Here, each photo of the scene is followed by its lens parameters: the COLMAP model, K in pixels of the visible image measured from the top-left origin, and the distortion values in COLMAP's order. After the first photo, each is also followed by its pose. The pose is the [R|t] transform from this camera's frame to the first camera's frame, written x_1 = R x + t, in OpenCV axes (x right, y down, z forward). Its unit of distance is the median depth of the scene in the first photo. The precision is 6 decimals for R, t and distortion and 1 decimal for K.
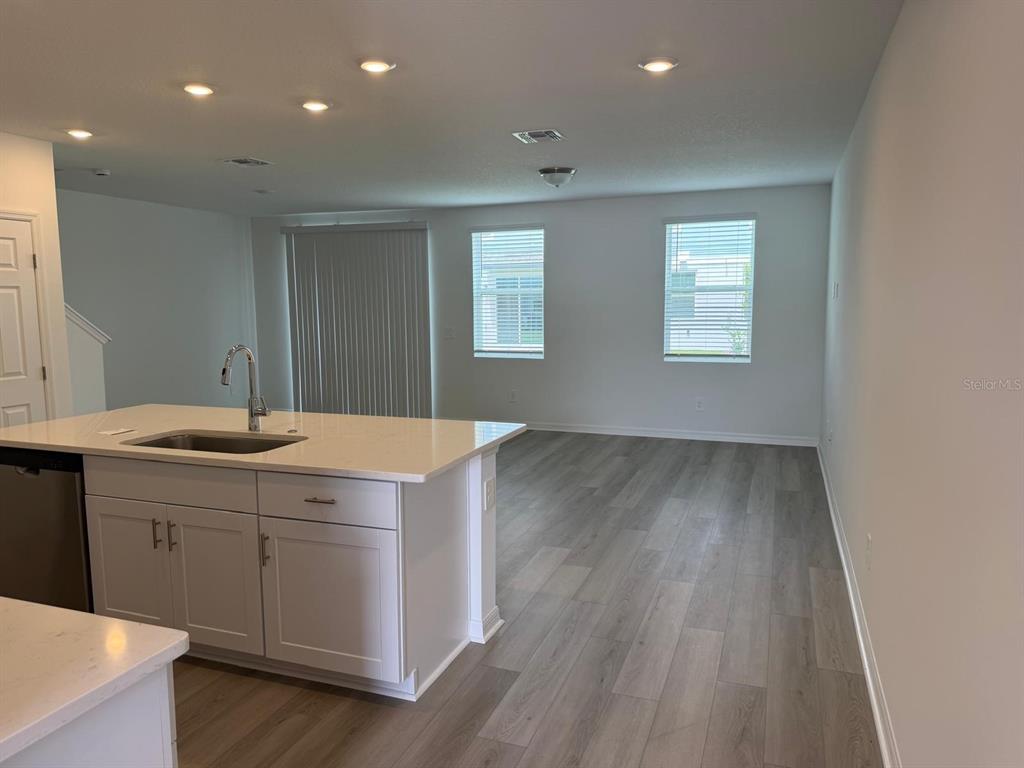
lens RADIAL K [[716.4, 0, 499.0], [0, 716.4, 387.4], [0, 0, 1]] dist [0.043212, -0.001088]
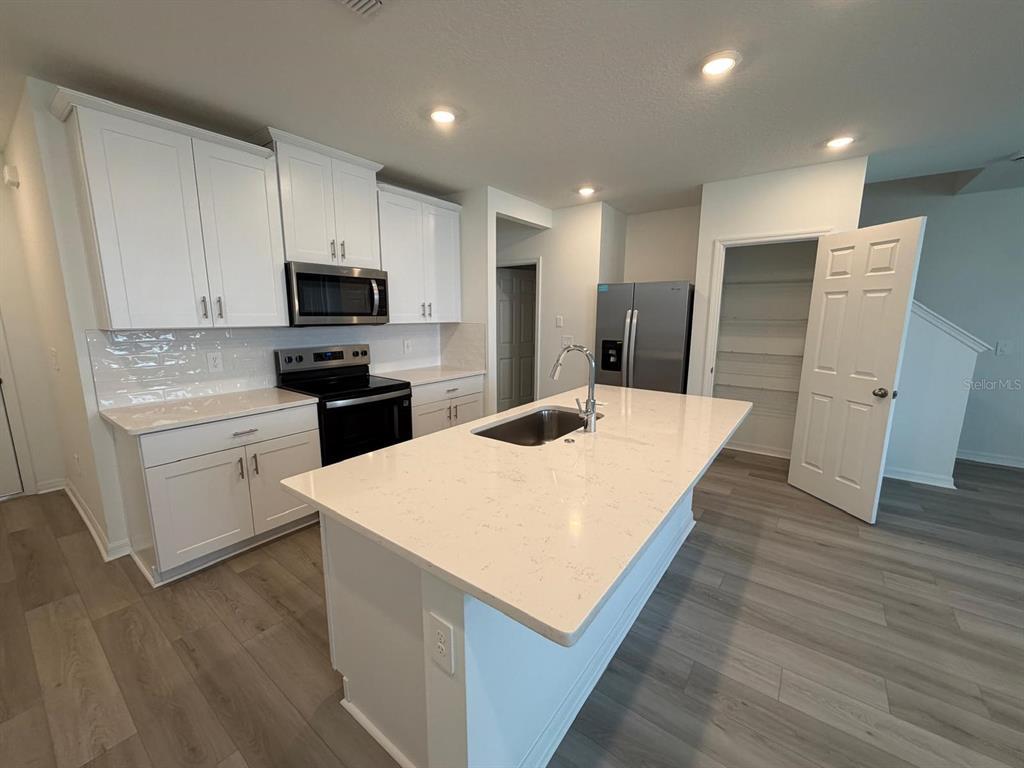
lens RADIAL K [[410.1, 0, 509.4], [0, 410.1, 384.5], [0, 0, 1]] dist [0.000198, -0.000133]
pose [[-0.271726, 0.173812, -0.946549, 0.113436], [-0.114818, 0.970675, 0.211203, -0.057001], [0.955501, 0.166071, -0.243801, 0.513977]]
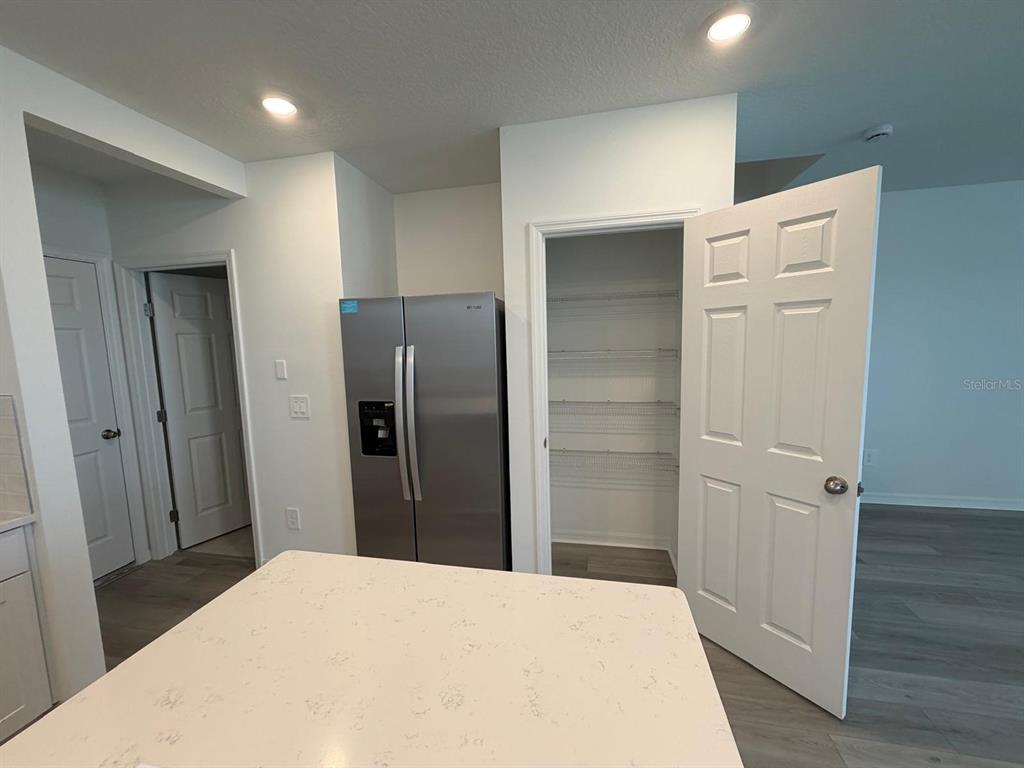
lens RADIAL K [[410.1, 0, 509.4], [0, 410.1, 384.5], [0, 0, 1]] dist [0.000198, -0.000133]
pose [[0.160308, 0.113899, -0.980474, -0.178745], [-0.090462, 0.990835, 0.100312, -0.066423], [0.982913, 0.072615, 0.169142, 0.550253]]
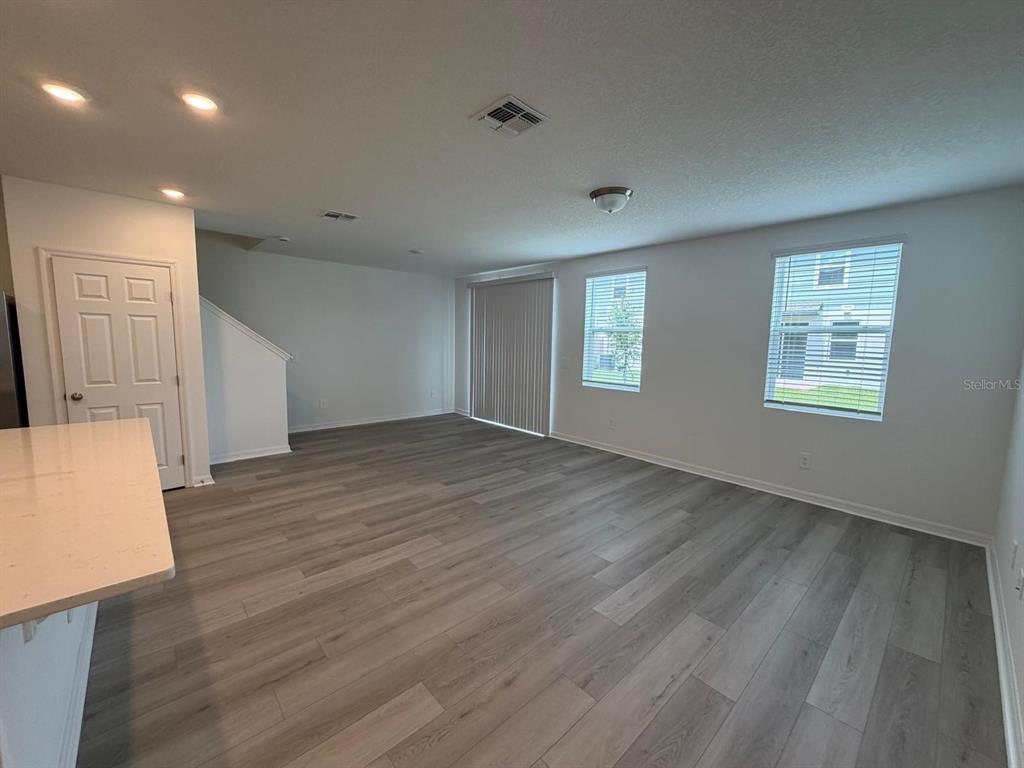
lens RADIAL K [[410.1, 0, 509.4], [0, 410.1, 384.5], [0, 0, 1]] dist [0.000198, -0.000133]
pose [[0.895017, 0.075579, -0.439581, 0.188088], [-0.079877, 0.996766, 0.008741, -0.050115], [0.438821, 0.027289, 0.898160, 0.433445]]
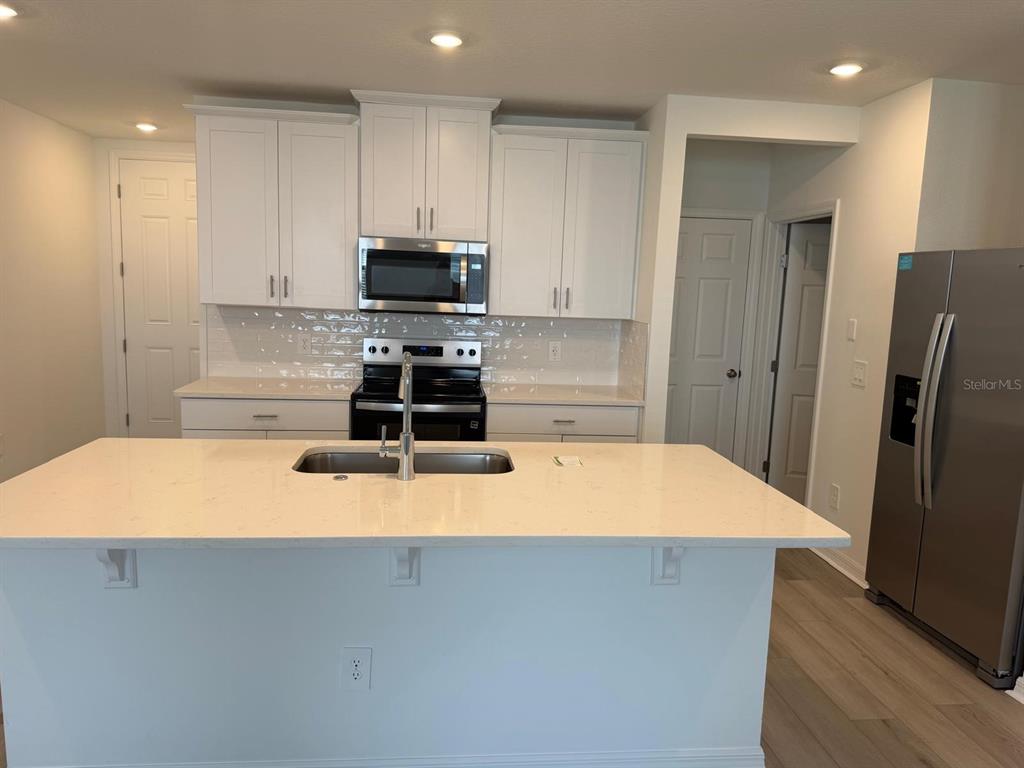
lens RADIAL K [[723.8, 0, 513.7], [0, 723.8, 387.8], [0, 0, 1]] dist [0.041552, -0.003175]
pose [[-0.888654, 0.039778, -0.456850, -0.054897], [-0.082612, 0.966046, 0.244807, -0.101643], [0.451076, 0.255290, -0.855194, 0.809406]]
